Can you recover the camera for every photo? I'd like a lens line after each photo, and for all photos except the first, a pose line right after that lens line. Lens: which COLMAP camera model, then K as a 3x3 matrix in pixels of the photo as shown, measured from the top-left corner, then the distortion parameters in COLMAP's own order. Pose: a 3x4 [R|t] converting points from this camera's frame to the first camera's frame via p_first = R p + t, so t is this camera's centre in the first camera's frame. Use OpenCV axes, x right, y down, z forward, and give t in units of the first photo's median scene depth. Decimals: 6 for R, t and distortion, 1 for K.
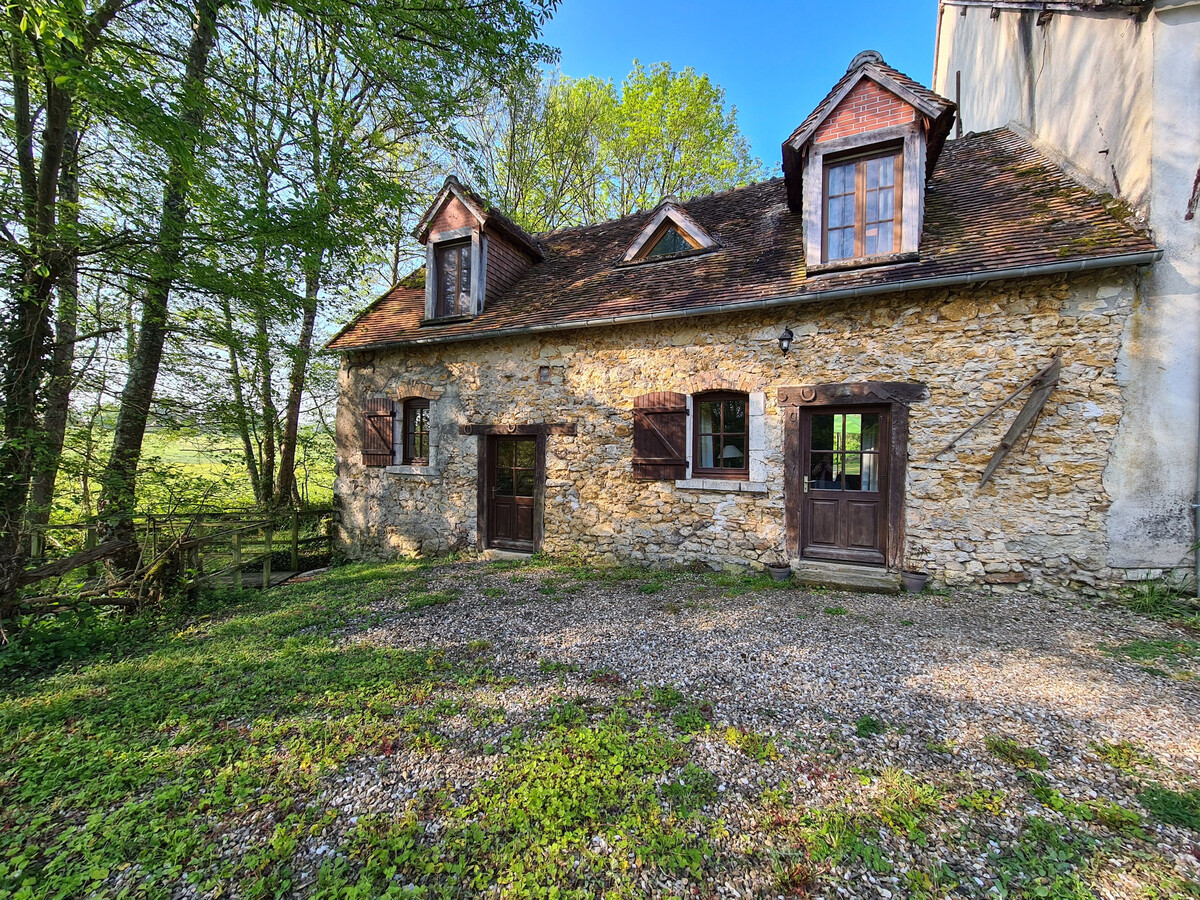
lens RADIAL K [[489.4, 0, 594.8], [0, 489.4, 455.2], [0, 0, 1]] dist [0.006190, -0.003420]
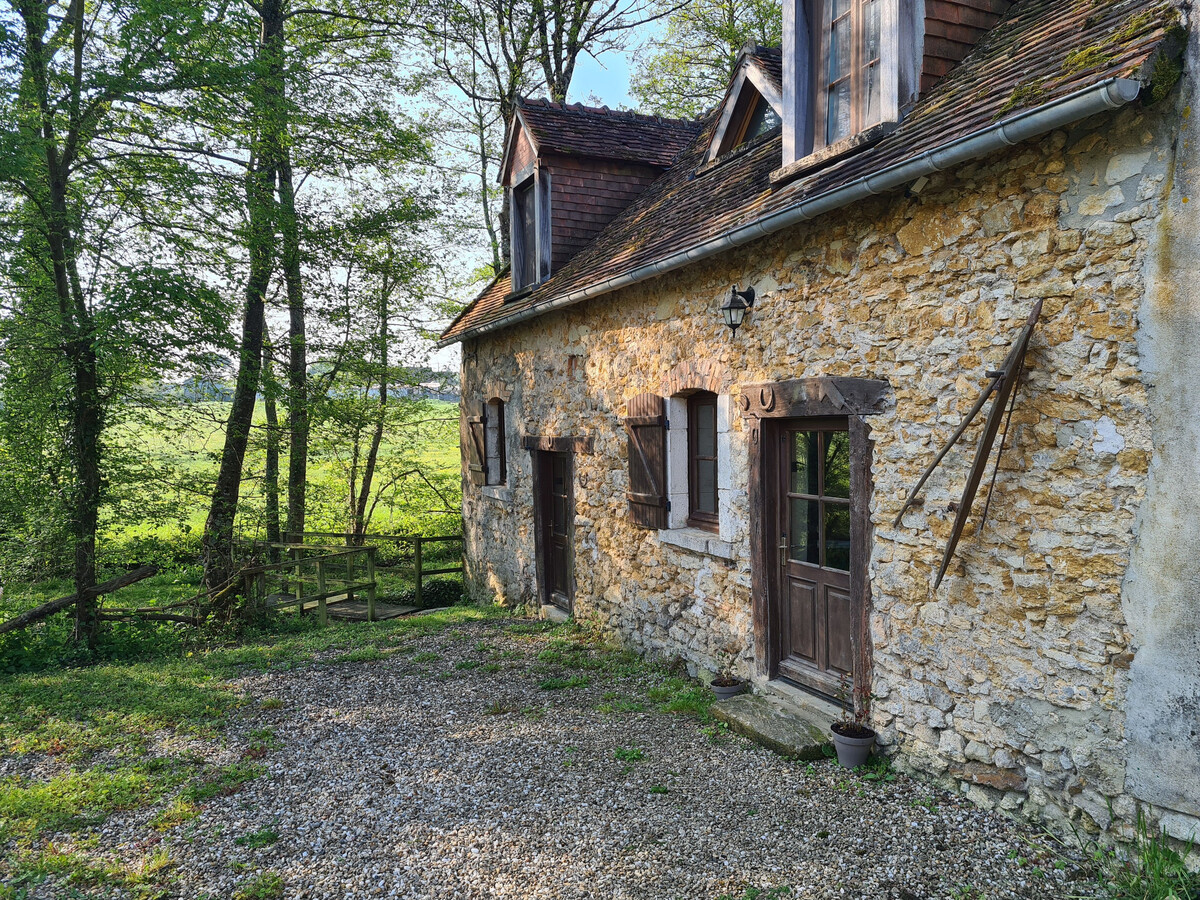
lens RADIAL K [[893.8, 0, 611.2], [0, 893.8, 451.0], [0, 0, 1]] dist [0.078950, -0.051108]
pose [[0.758217, -0.006402, -0.651971, 1.065037], [0.029411, 0.999270, 0.024390, -0.099974], [0.651339, -0.037668, 0.757852, 0.072281]]
